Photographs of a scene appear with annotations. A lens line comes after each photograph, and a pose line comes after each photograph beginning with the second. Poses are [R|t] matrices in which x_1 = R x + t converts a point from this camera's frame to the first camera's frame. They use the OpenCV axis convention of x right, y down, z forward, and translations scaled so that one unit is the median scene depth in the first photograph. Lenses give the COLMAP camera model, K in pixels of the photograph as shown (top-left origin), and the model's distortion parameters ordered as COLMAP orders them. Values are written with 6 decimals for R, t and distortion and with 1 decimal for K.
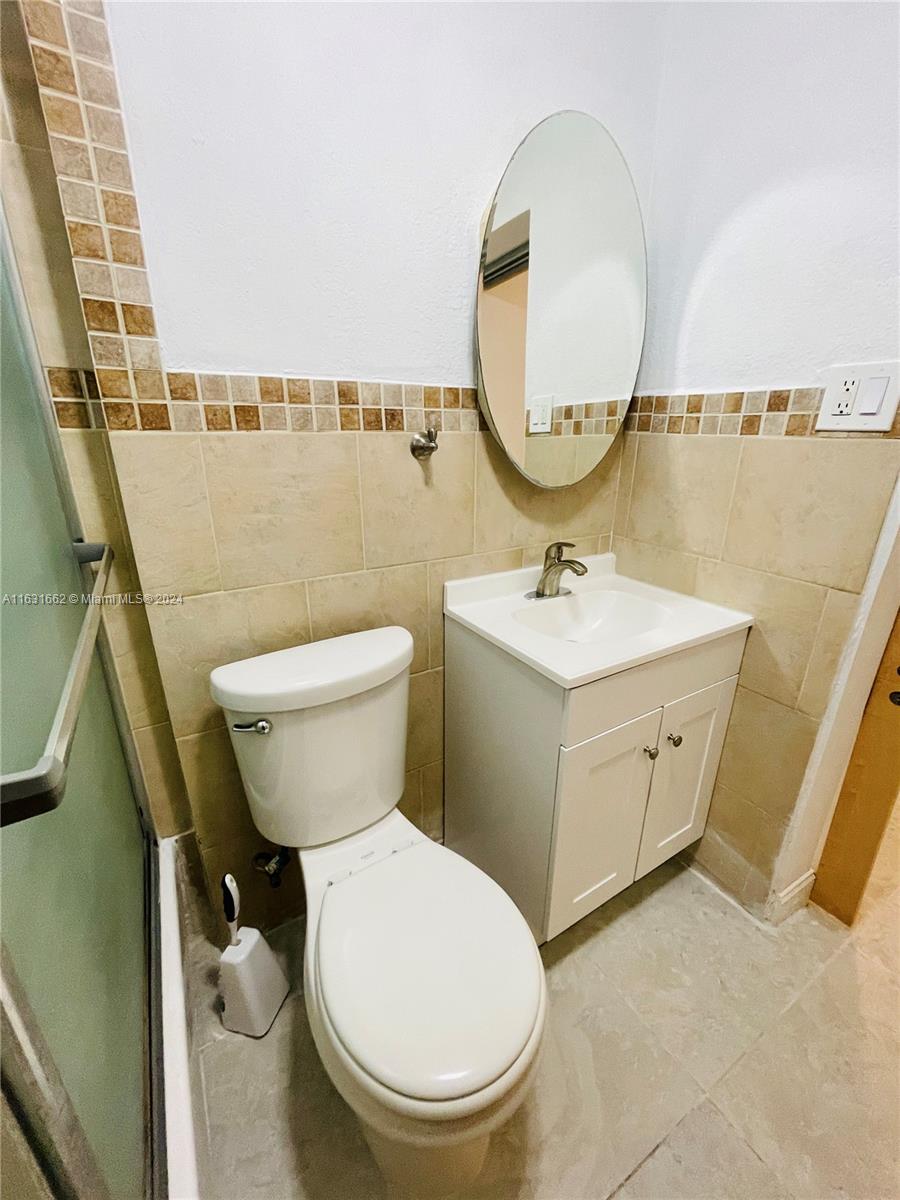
lens RADIAL K [[485.2, 0, 447.6], [0, 485.2, 604.7], [0, 0, 1]] dist [-0.000491, 0.000565]
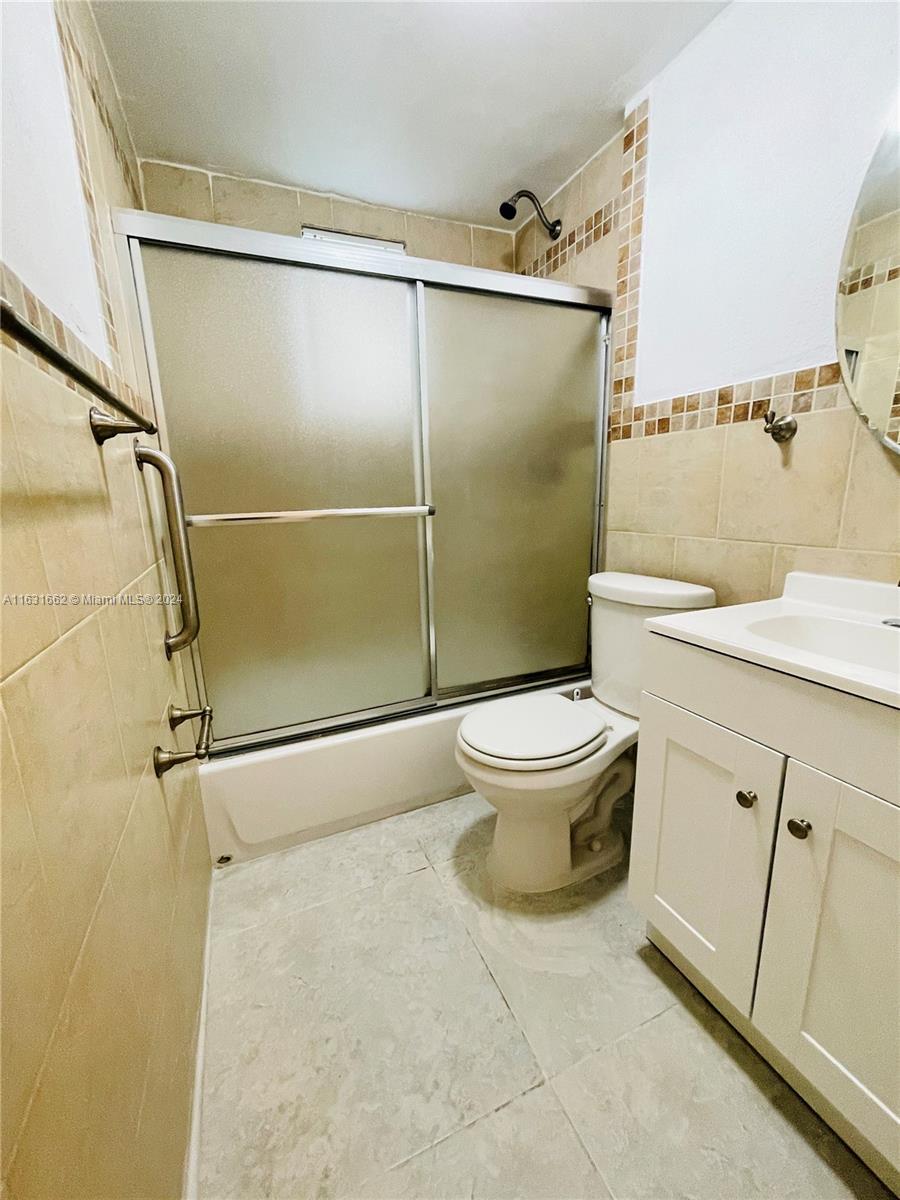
lens RADIAL K [[485.2, 0, 453.0], [0, 485.2, 602.7], [0, 0, 1]] dist [-0.000491, 0.000565]
pose [[-0.115927, 0.220733, -0.968420, 1.310359], [-0.312465, 0.917388, 0.246506, -0.022320], [0.942829, 0.331174, -0.037378, 0.570661]]
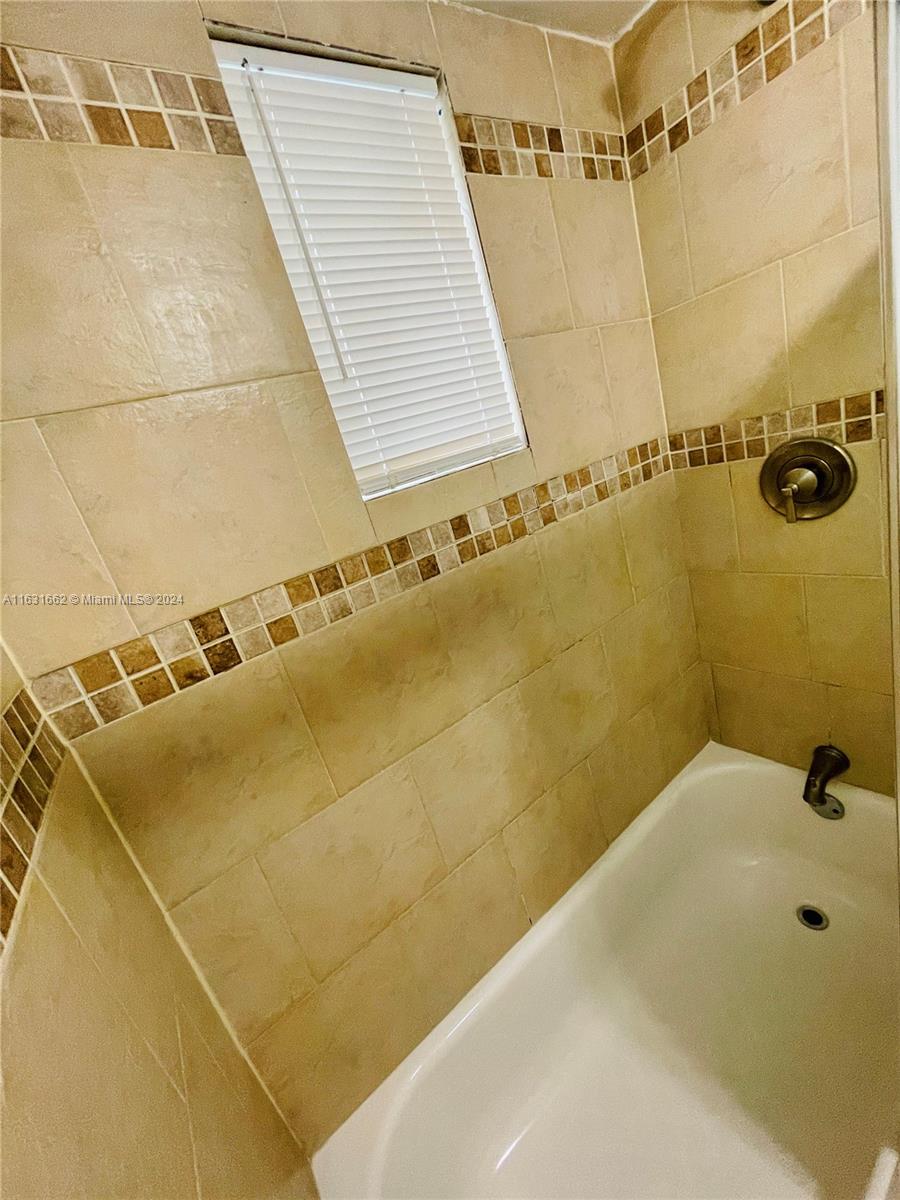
lens RADIAL K [[485.2, 0, 451.1], [0, 485.2, 601.3], [0, 0, 1]] dist [-0.000491, 0.000565]
pose [[0.099813, 0.260702, -0.960246, 0.072252], [-0.071412, 0.964453, 0.254422, -0.140869], [0.992440, 0.043178, 0.114883, -0.279942]]
